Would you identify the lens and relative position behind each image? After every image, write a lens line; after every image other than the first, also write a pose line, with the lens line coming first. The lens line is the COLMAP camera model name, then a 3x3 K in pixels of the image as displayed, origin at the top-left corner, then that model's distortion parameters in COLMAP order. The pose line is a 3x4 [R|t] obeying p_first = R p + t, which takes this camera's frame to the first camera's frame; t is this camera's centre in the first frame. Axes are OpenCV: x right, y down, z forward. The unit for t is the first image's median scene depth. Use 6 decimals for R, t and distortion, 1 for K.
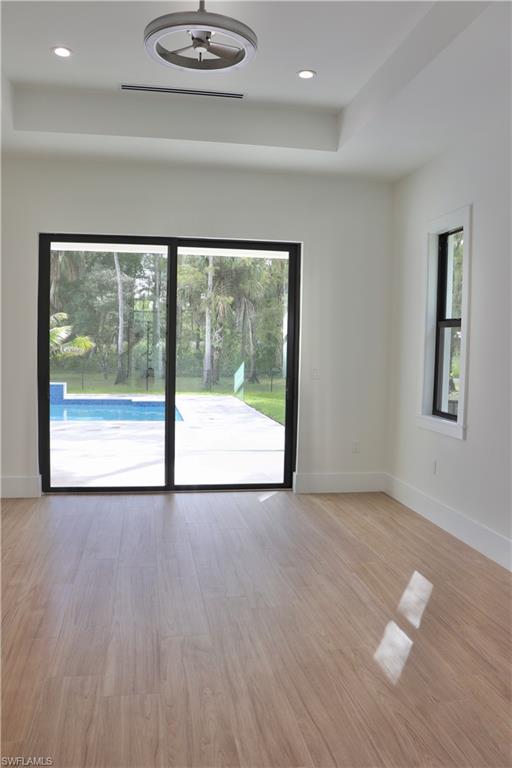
lens RADIAL K [[623.4, 0, 257.3], [0, 623.4, 384.9], [0, 0, 1]] dist [-0.139321, 0.079311]
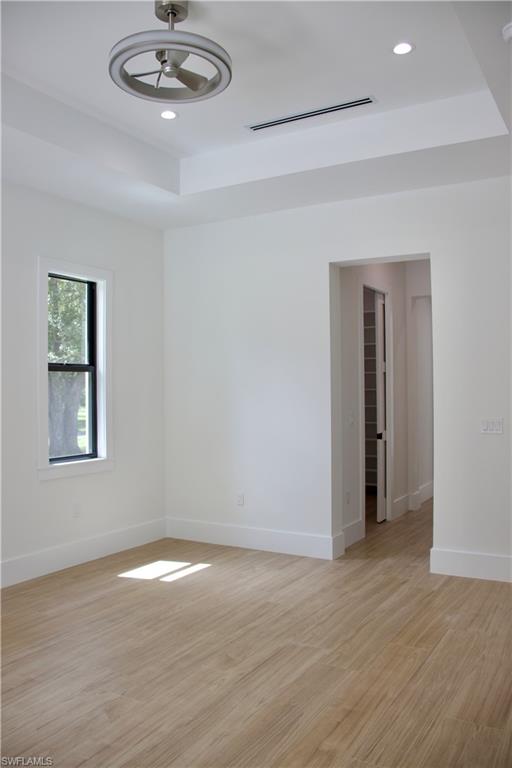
lens RADIAL K [[623.4, 0, 255.9], [0, 623.4, 386.2], [0, 0, 1]] dist [-0.139321, 0.079311]
pose [[-0.753777, -0.014733, 0.656965, -0.879362], [0.031962, 0.997743, 0.059047, -0.142426], [-0.656352, 0.065506, -0.751606, 1.795705]]
